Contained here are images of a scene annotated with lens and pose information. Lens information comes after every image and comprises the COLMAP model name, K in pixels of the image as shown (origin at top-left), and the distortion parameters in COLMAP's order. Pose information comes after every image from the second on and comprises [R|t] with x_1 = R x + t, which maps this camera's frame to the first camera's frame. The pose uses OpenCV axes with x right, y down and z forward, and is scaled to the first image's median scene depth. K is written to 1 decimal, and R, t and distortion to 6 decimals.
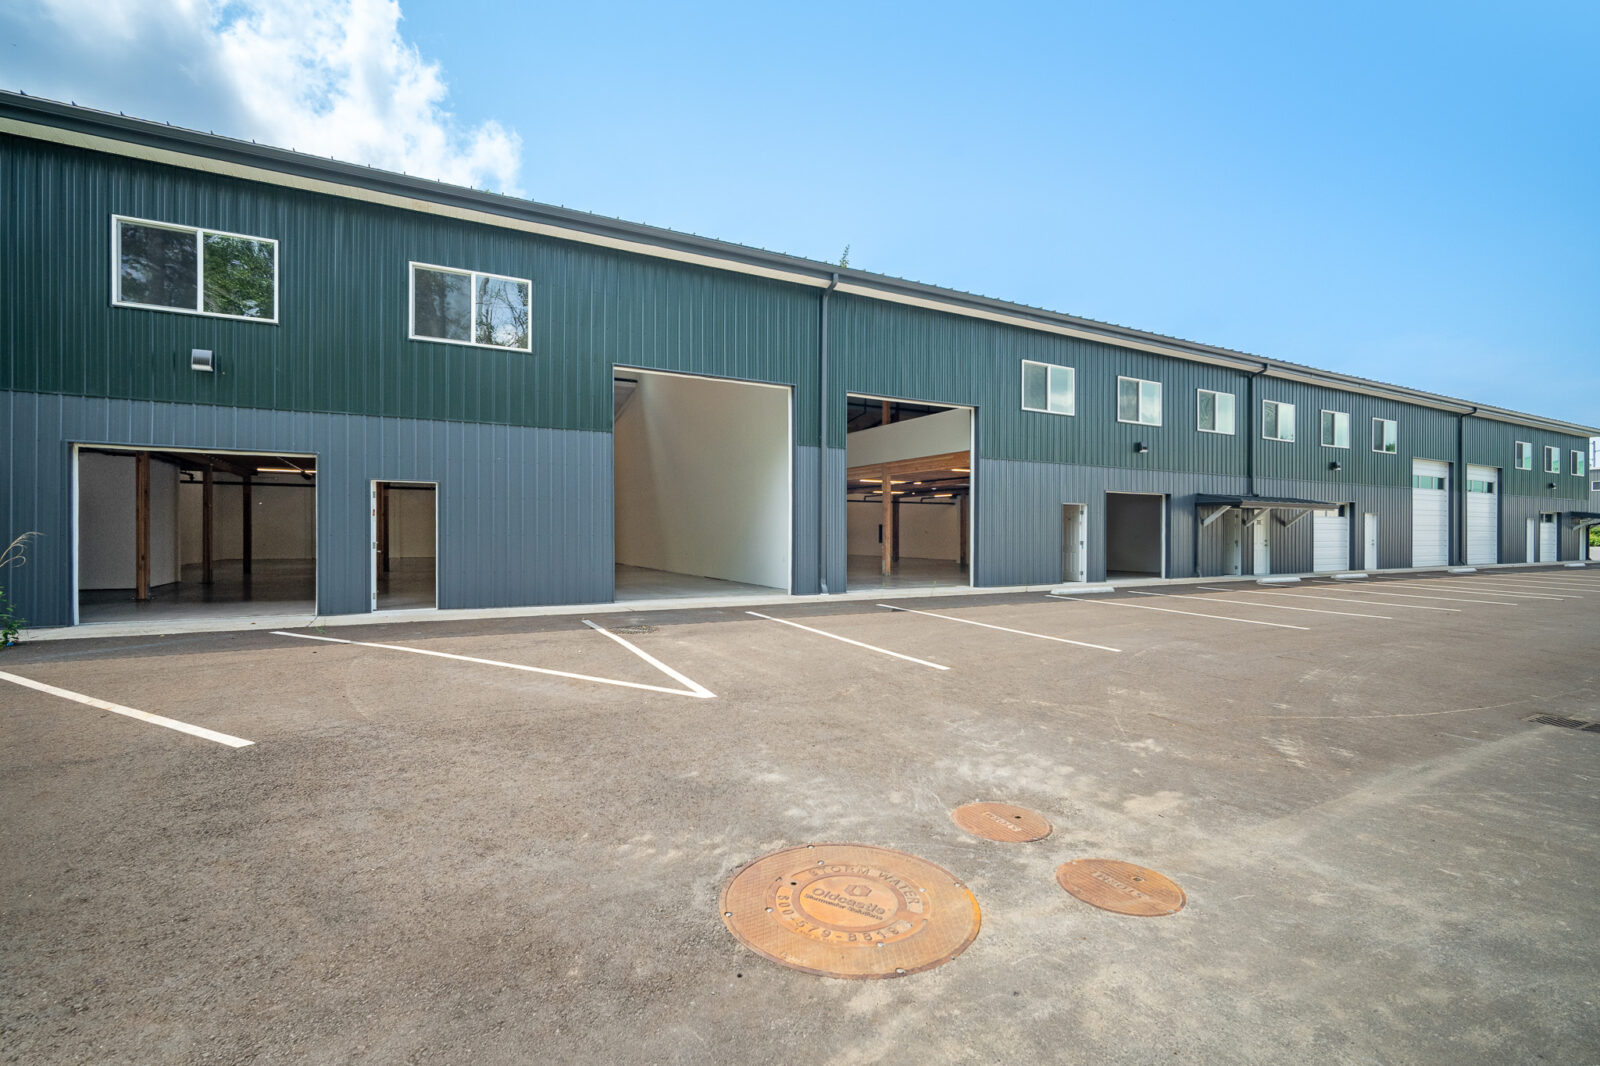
lens RADIAL K [[693.3, 0, 768.6], [0, 693.3, 538.6], [0, 0, 1]] dist [-0.004915, 0.000810]
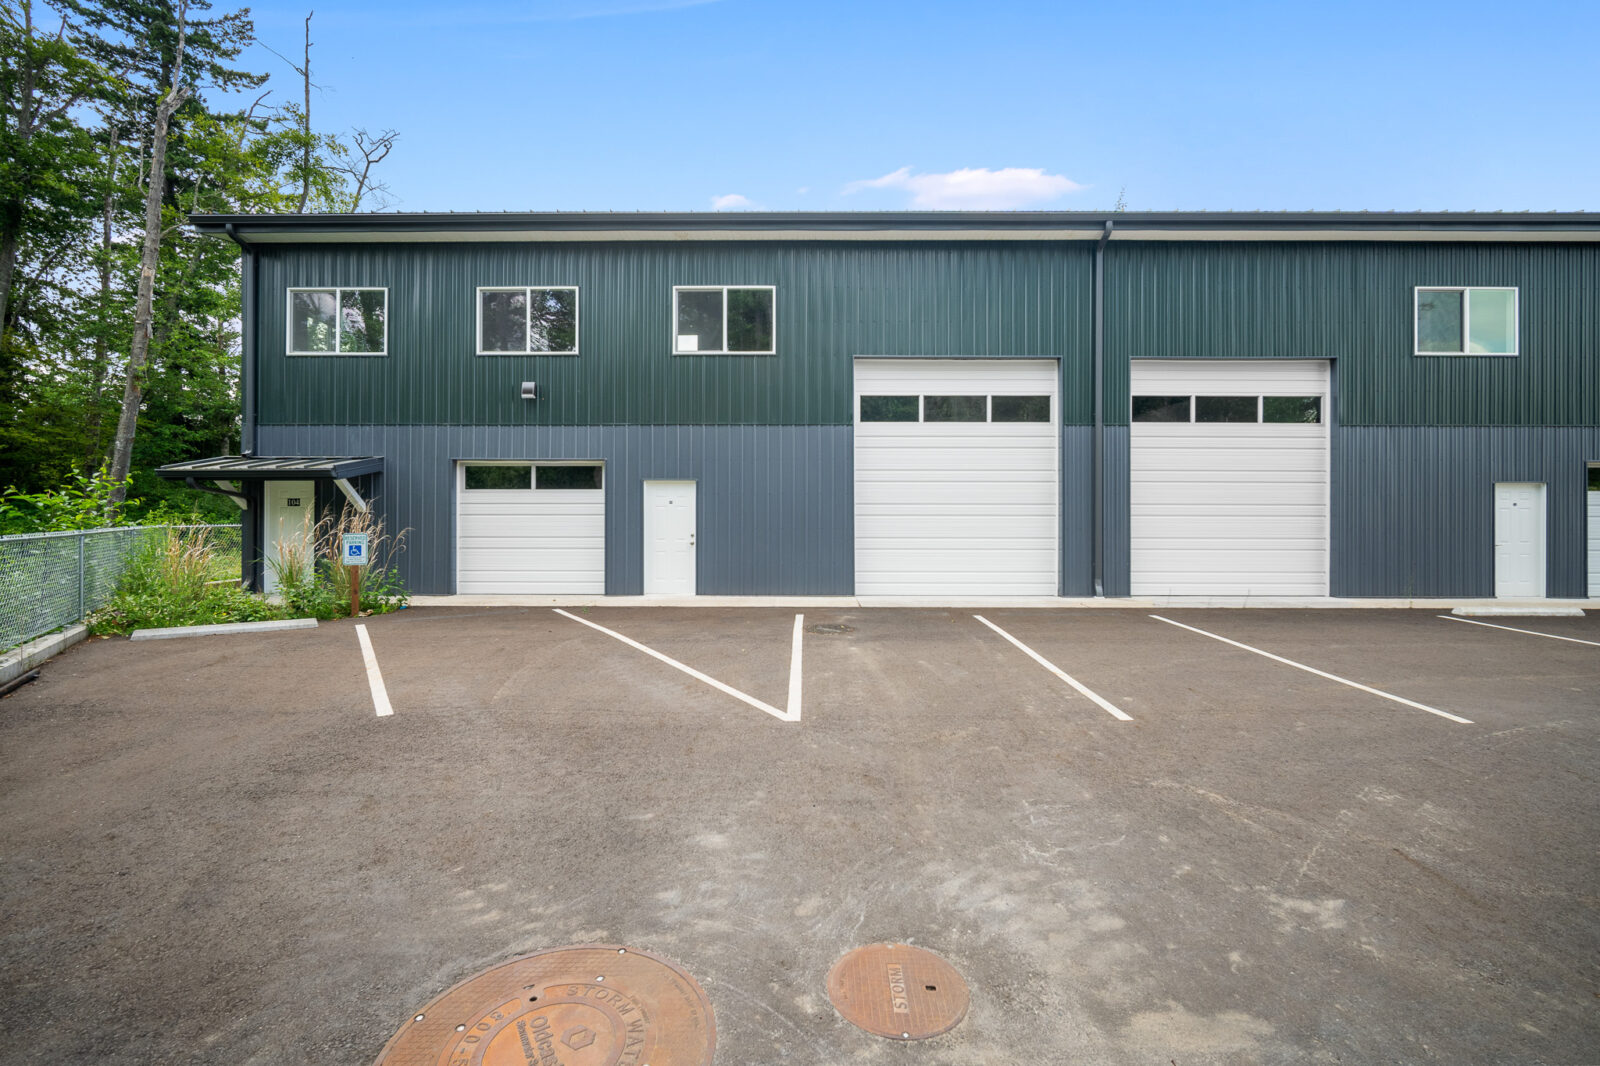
lens RADIAL K [[693.3, 0, 731.6], [0, 693.3, 513.1], [0, 0, 1]] dist [-0.004915, 0.000810]
pose [[0.887820, -0.009522, -0.460093, 0.373900], [-0.001208, 0.999734, -0.023021, -0.027337], [0.460190, 0.020994, 0.887572, 0.235675]]
